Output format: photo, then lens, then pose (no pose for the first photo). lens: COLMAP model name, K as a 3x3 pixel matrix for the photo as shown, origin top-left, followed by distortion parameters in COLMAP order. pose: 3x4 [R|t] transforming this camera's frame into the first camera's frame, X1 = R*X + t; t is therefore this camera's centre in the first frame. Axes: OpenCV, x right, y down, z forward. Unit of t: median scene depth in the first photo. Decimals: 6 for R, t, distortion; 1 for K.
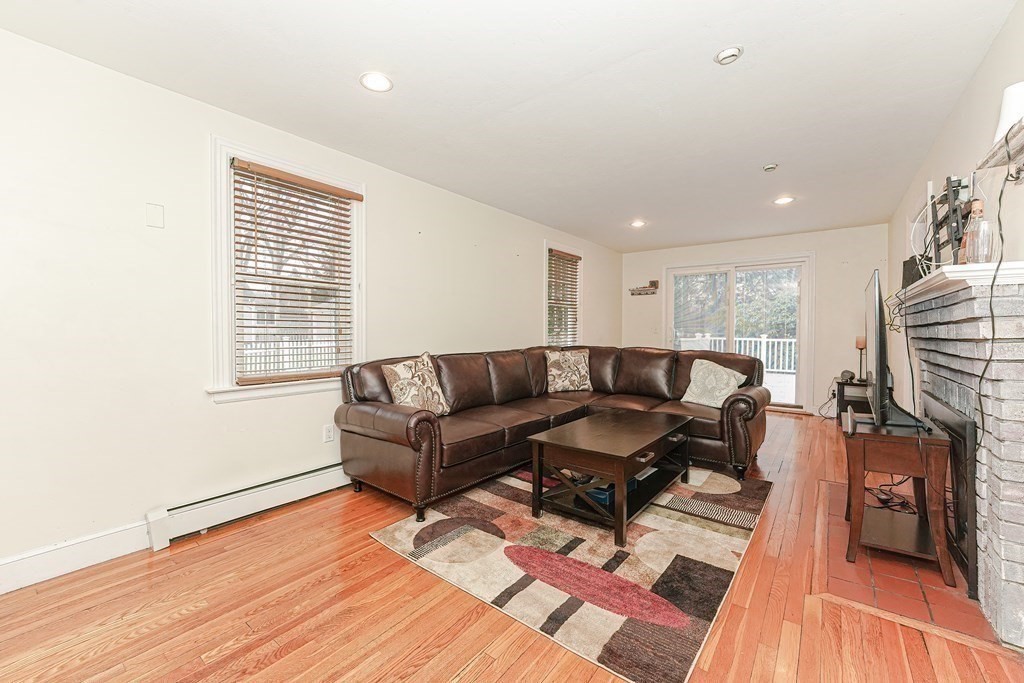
lens RADIAL K [[420.2, 0, 501.9], [0, 420.2, 340.9], [0, 0, 1]] dist [-0.003057, -0.000114]
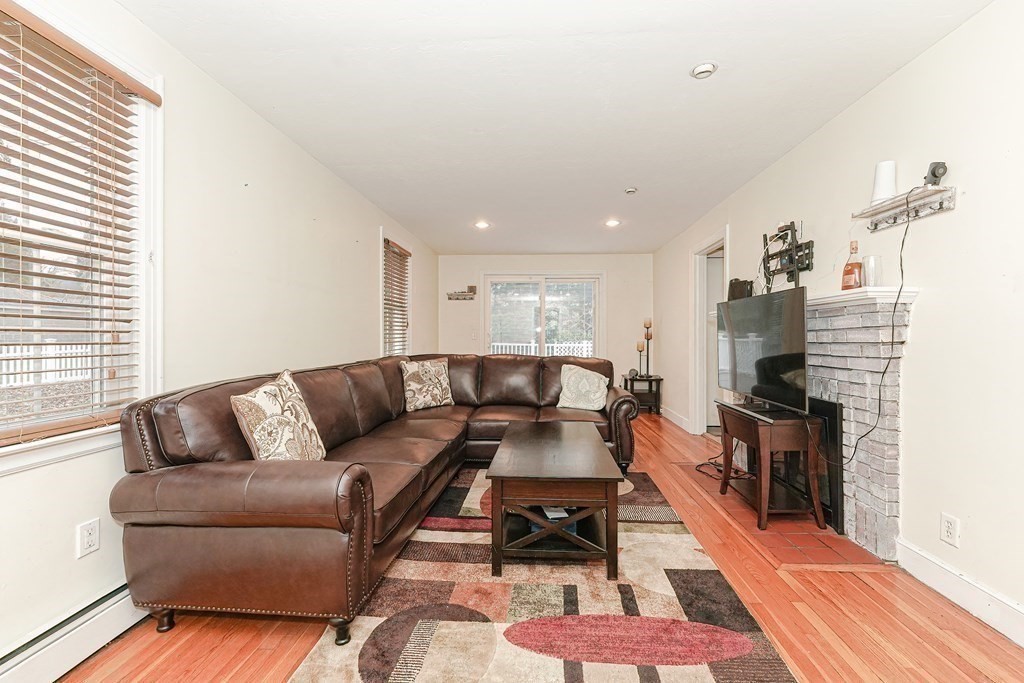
lens RADIAL K [[426.9, 0, 519.4], [0, 426.9, 342.7], [0, 0, 1]] dist [-0.009180, -0.000080]
pose [[0.809177, -0.008063, 0.587509, -0.293217], [0.014577, 0.999874, -0.006355, -0.005739], [-0.587384, 0.013707, 0.809192, 0.279633]]
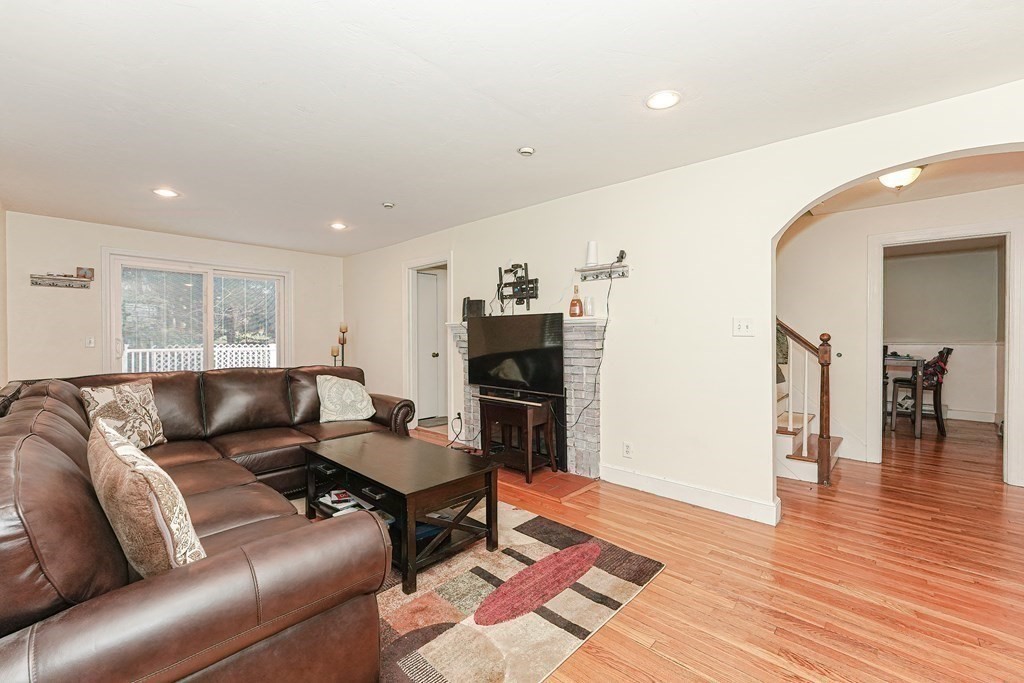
lens RADIAL K [[429.3, 0, 512.0], [0, 429.3, 341.5], [0, 0, 1]] dist [-0.002882, 0.000522]
pose [[0.055391, -0.013384, 0.998375, -0.588107], [0.024747, 0.999621, 0.012028, -0.041416], [-0.998158, 0.024041, 0.055702, 0.643305]]
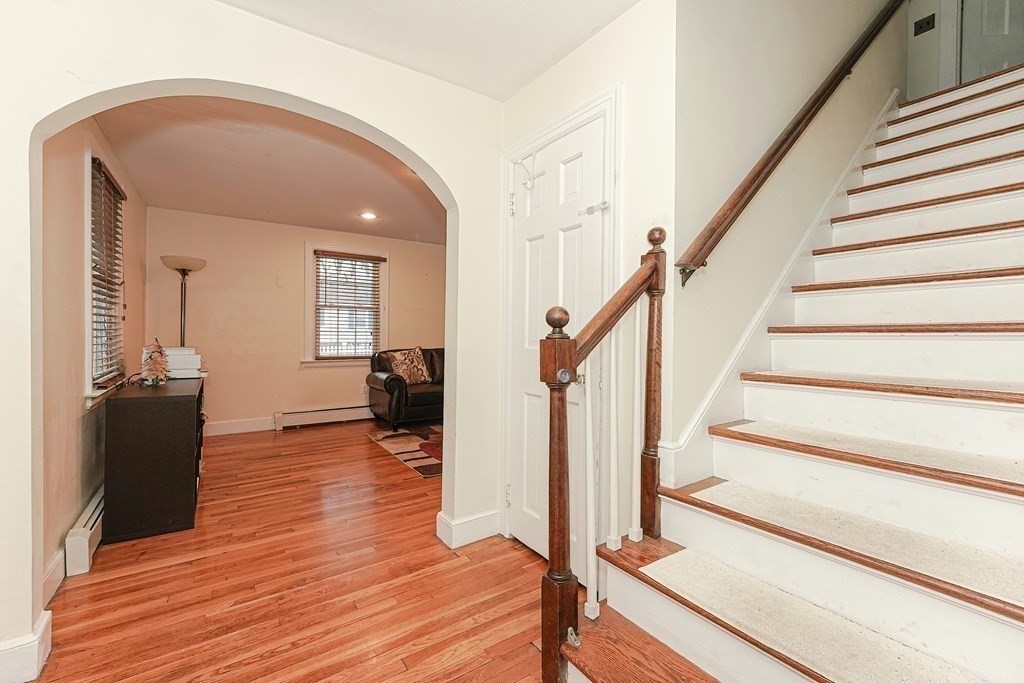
lens RADIAL K [[423.1, 0, 519.9], [0, 423.1, 335.4], [0, 0, 1]] dist [-0.000649, -0.000238]
pose [[0.964302, 0.007405, -0.264702, 0.727418], [-0.013474, 0.999686, -0.021121, 0.014269], [0.264462, 0.023933, 0.964099, -0.607491]]
